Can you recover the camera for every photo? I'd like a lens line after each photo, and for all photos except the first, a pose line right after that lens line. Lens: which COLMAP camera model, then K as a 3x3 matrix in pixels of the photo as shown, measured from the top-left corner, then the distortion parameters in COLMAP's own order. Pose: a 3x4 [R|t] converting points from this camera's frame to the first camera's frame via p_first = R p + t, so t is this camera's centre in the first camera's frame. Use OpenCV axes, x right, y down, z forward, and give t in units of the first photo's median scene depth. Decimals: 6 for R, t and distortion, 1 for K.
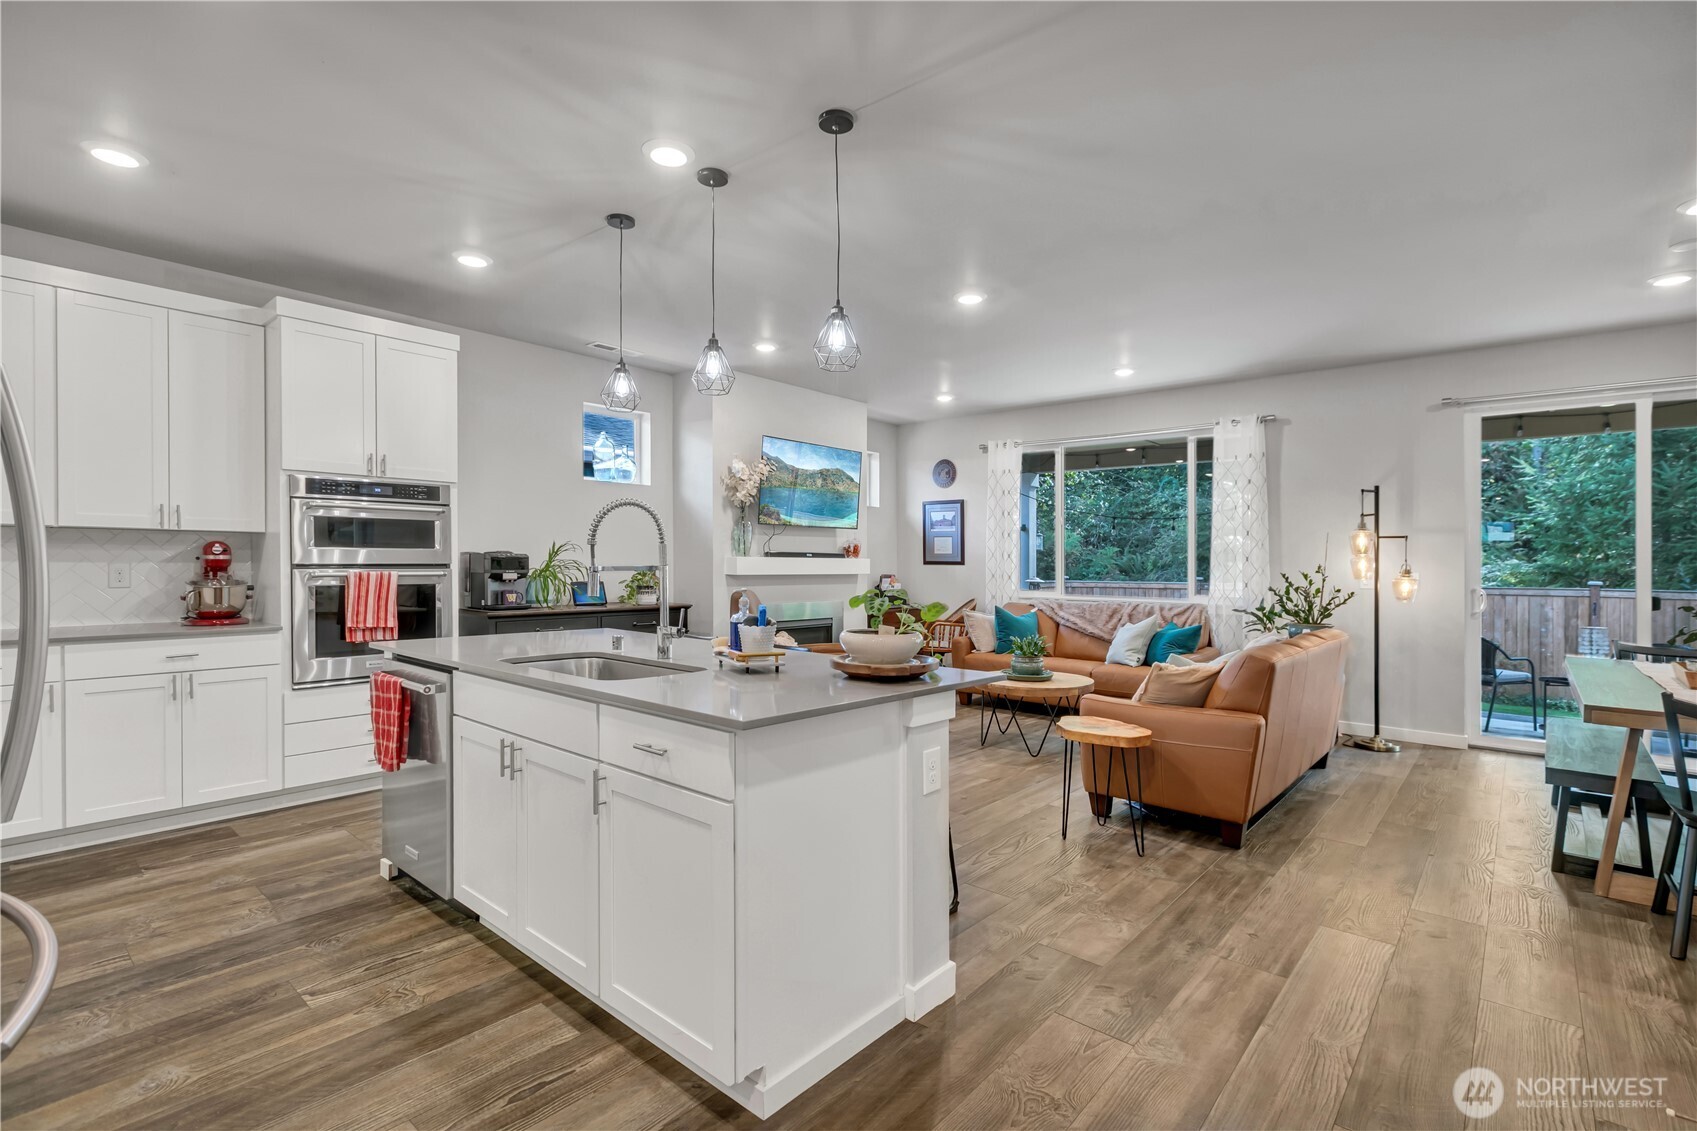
lens RADIAL K [[783.4, 0, 849.6], [0, 783.4, 561.6], [0, 0, 1]] dist [0.001213, 0.000322]
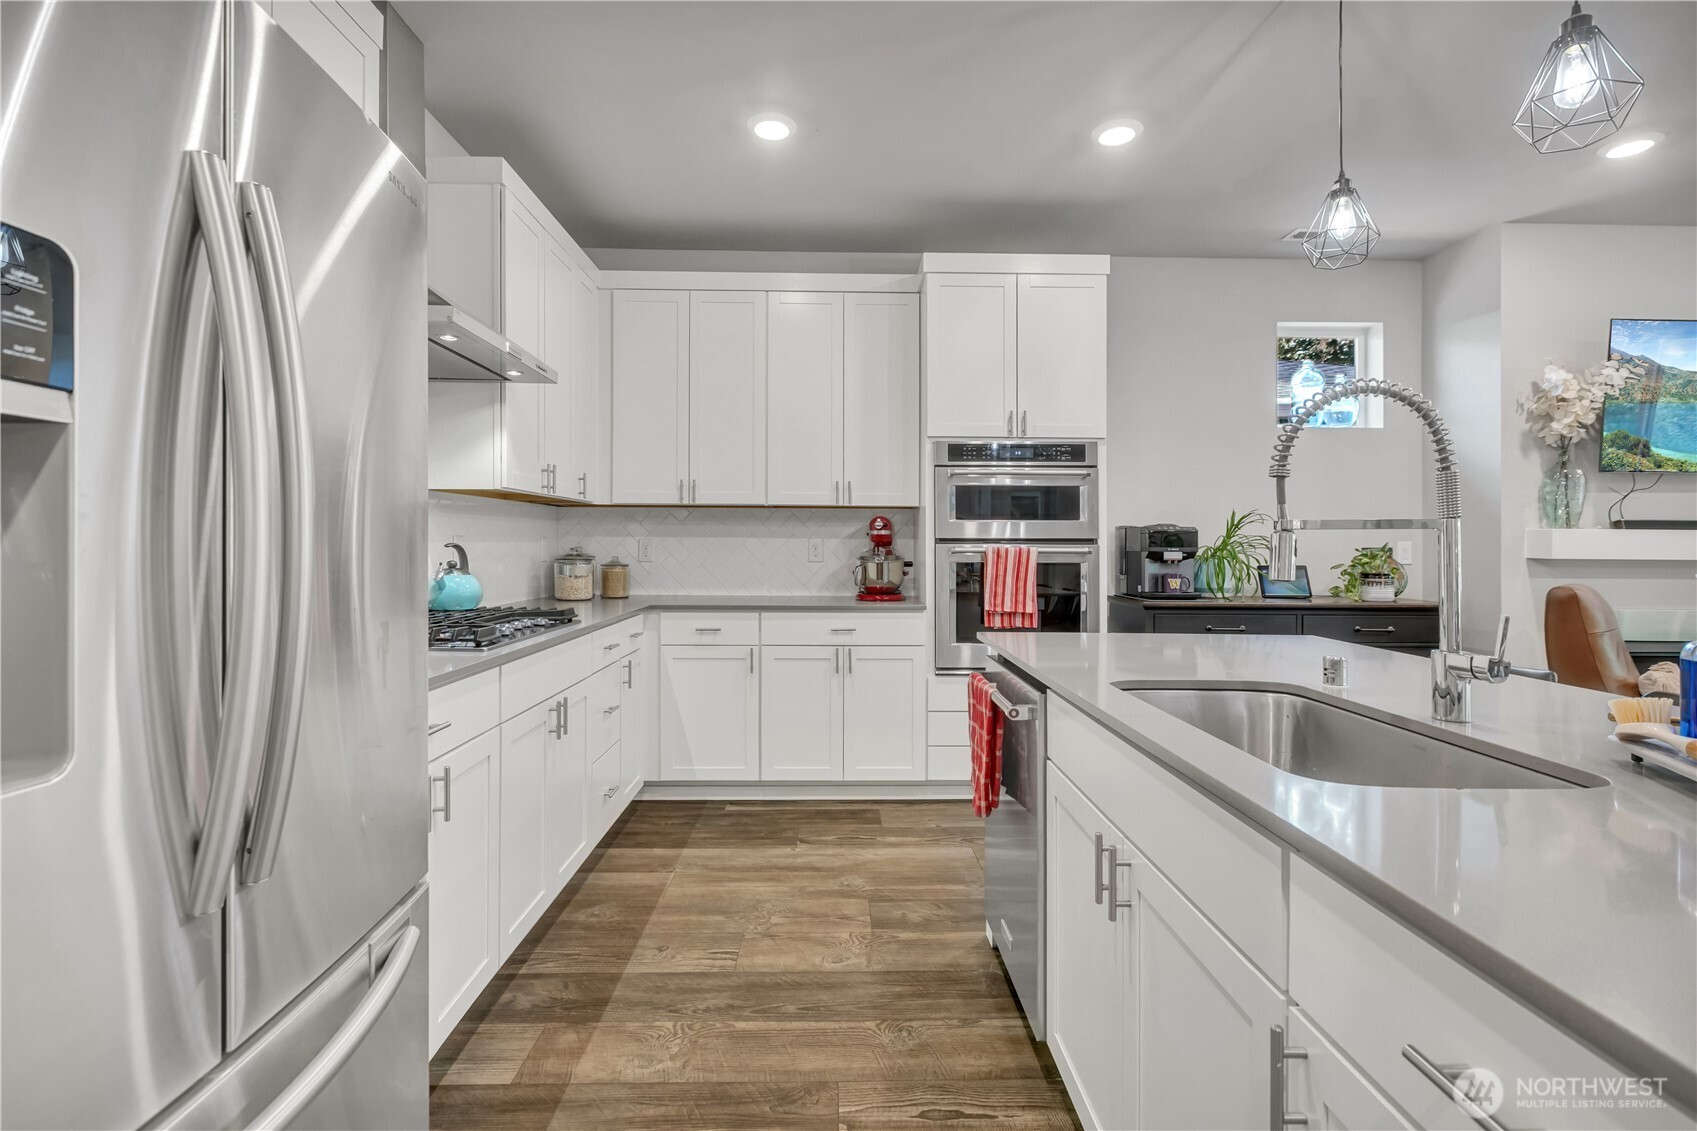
lens RADIAL K [[787.2, 0, 854.6], [0, 787.2, 553.7], [0, 0, 1]] dist [0.004502, 0.000272]
pose [[0.677531, 0.004144, -0.735483, -0.085514], [-0.001856, 0.999991, 0.003924, 0.016108], [0.735492, -0.001294, 0.677532, 0.276694]]
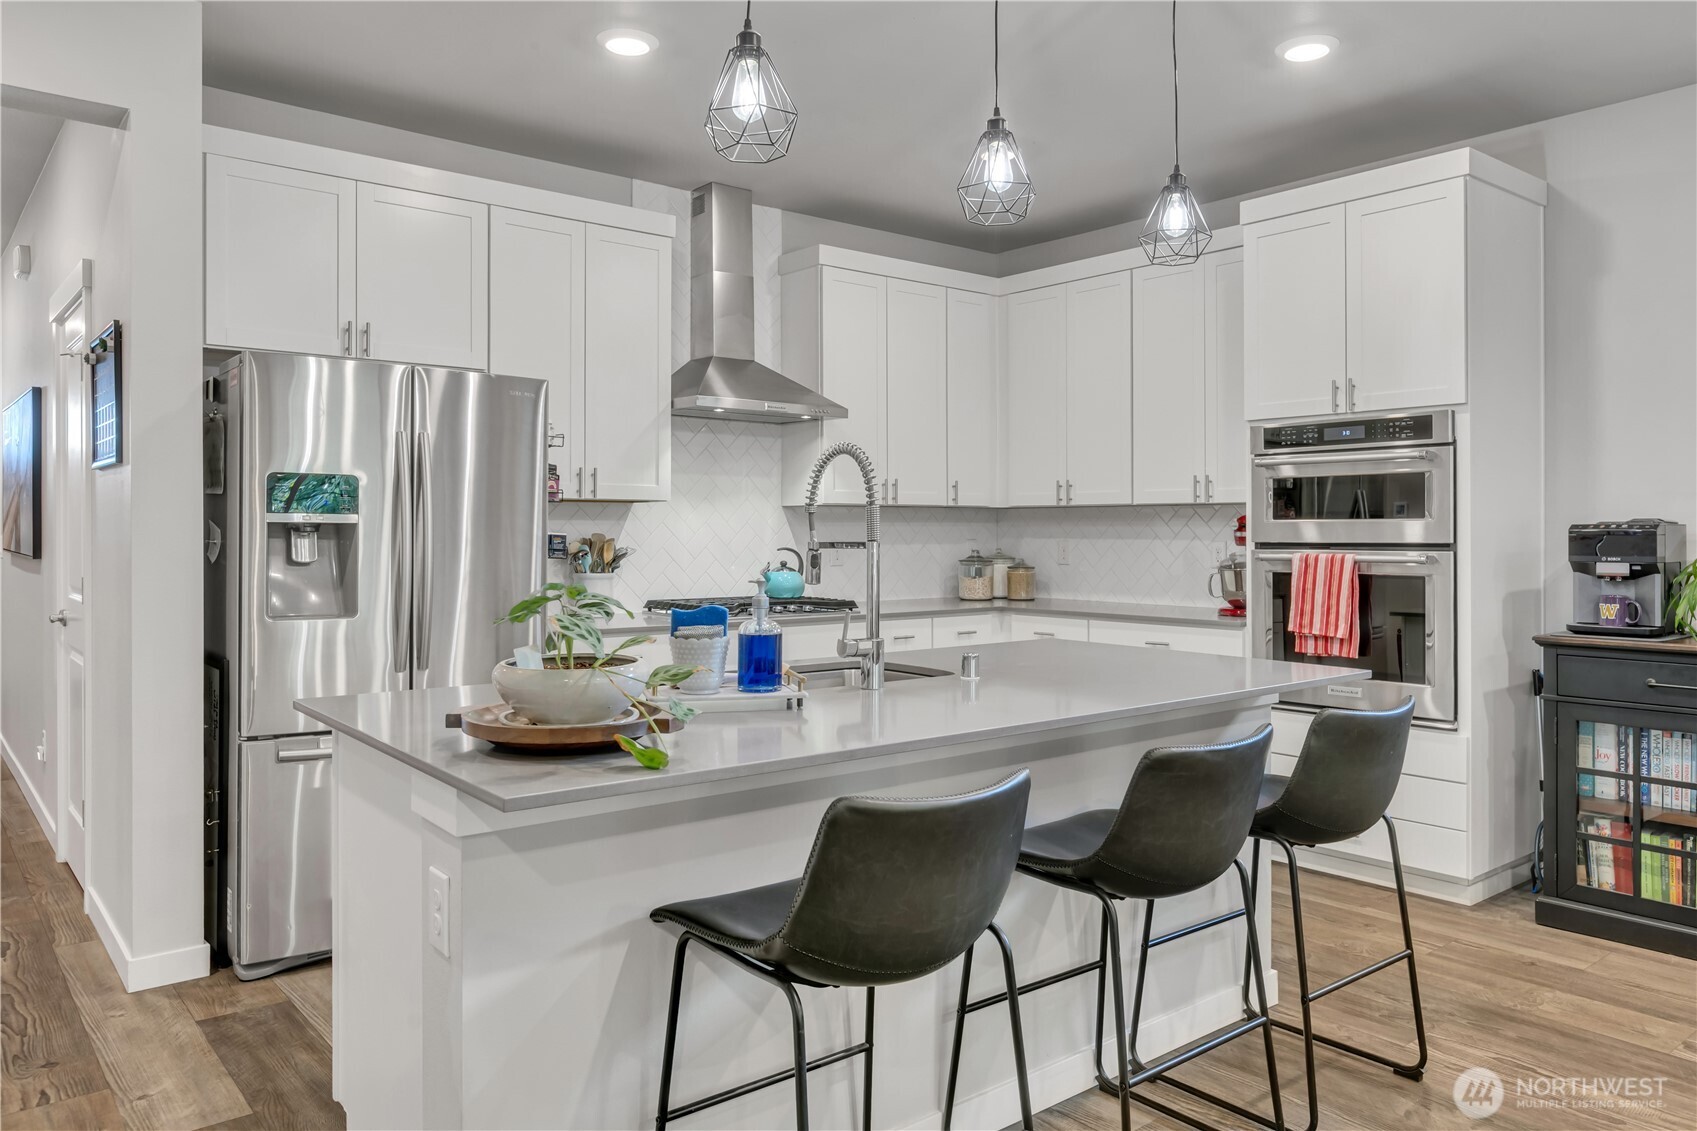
lens RADIAL K [[1187.3, 0, 858.3], [0, 1187.3, 528.5], [0, 0, 1]] dist [-0.005159, -0.005471]
pose [[-0.167283, -0.010931, -0.985848, 0.462738], [-0.005241, 0.999934, -0.010198, 0.003061], [0.985895, 0.003460, -0.167330, 0.743581]]
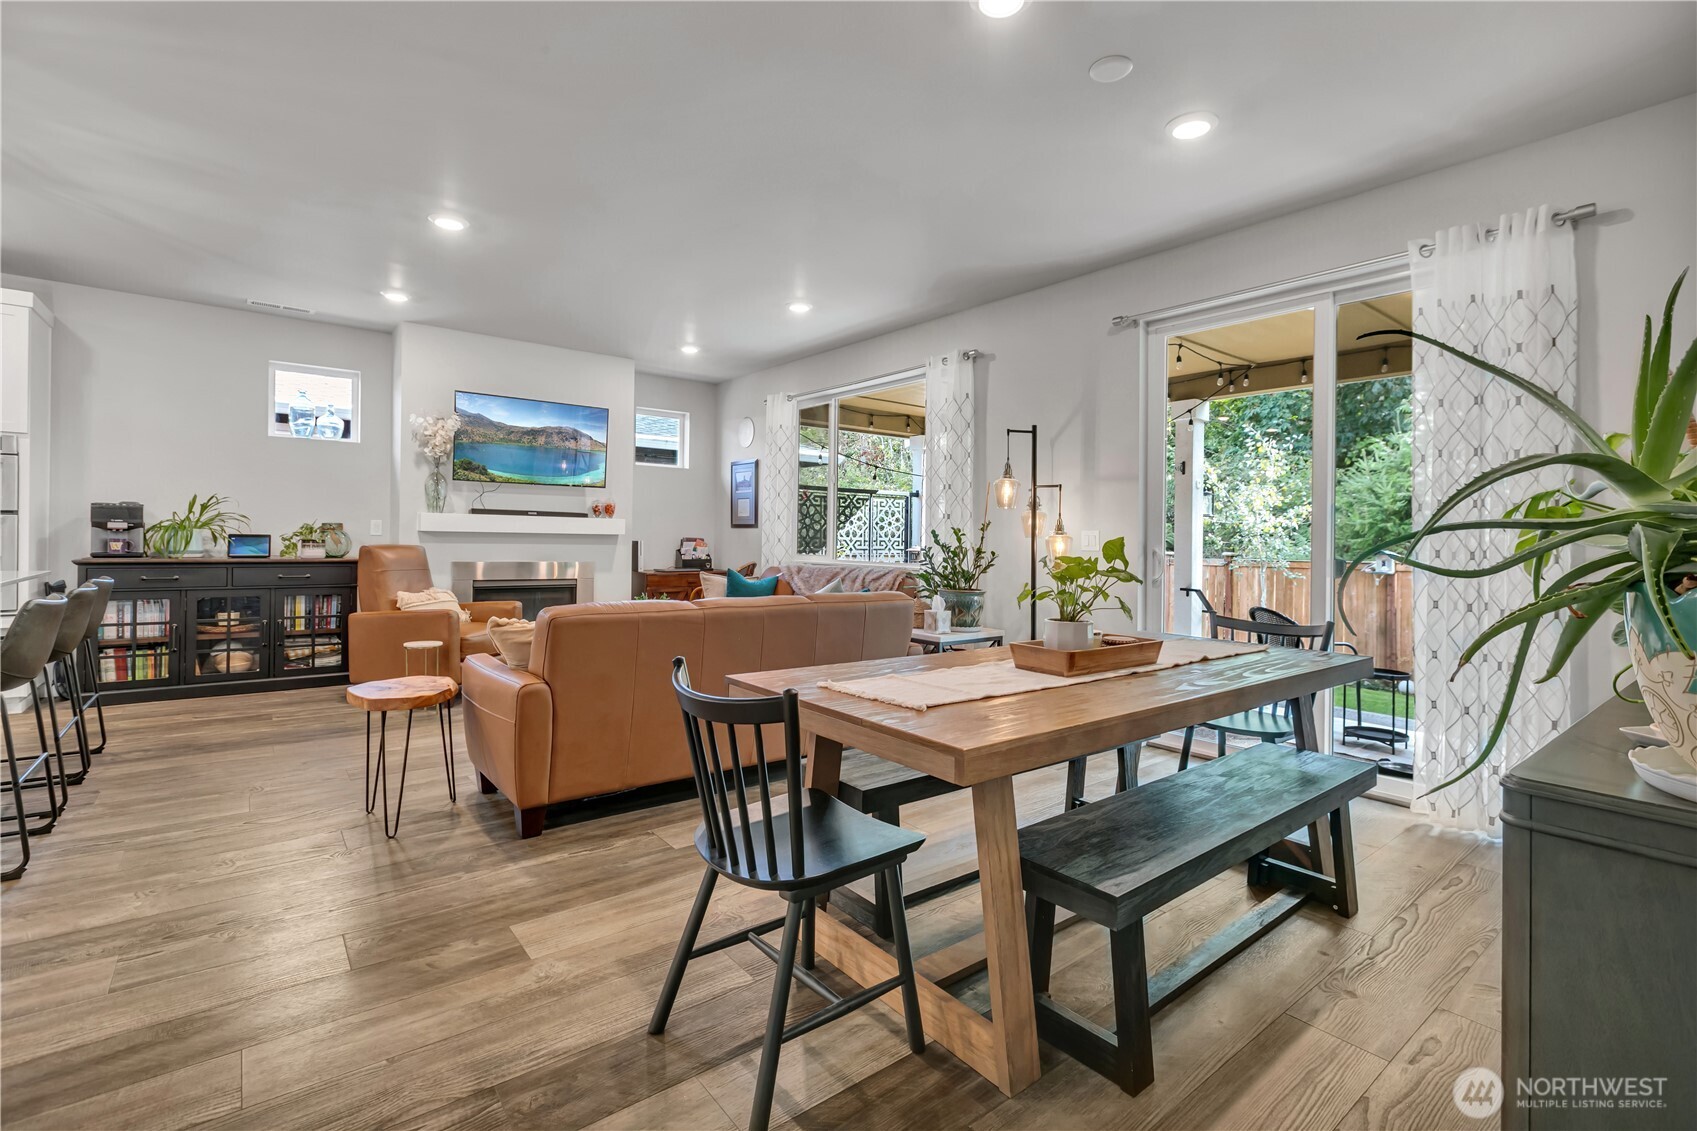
lens RADIAL K [[766.6, 0, 852.8], [0, 766.6, 533.5], [0, 0, 1]] dist [0.002323, 0.000711]
pose [[0.982769, 0.005732, -0.184750, 0.816214], [-0.007636, 0.999925, -0.009597, 0.036071], [0.184681, 0.010842, 0.982739, 0.207068]]
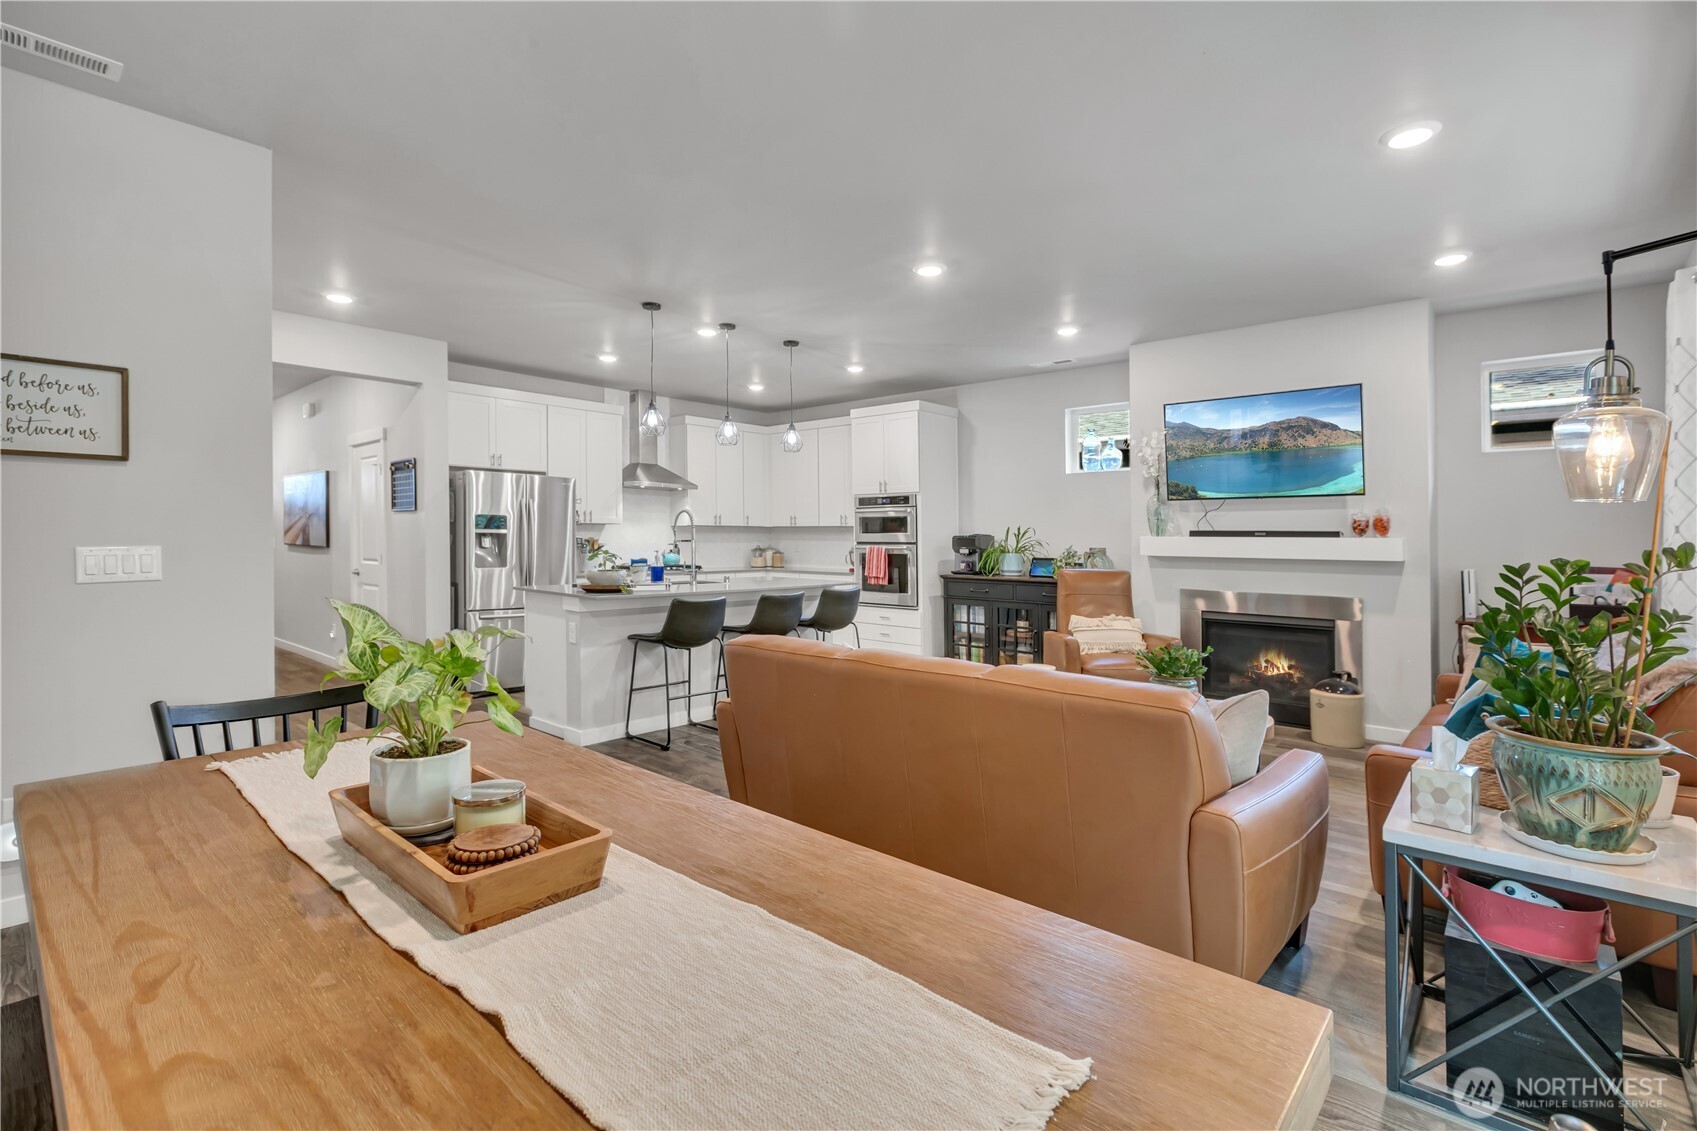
lens RADIAL K [[782.1, 0, 858.4], [0, 782.1, 566.4], [0, 0, 1]] dist [0.000511, 0.000432]
pose [[-0.010579, 0.027772, -0.999558, 1.173308], [-0.008438, 0.999576, 0.027862, 0.009244], [0.999908, 0.008729, -0.010341, 0.940709]]
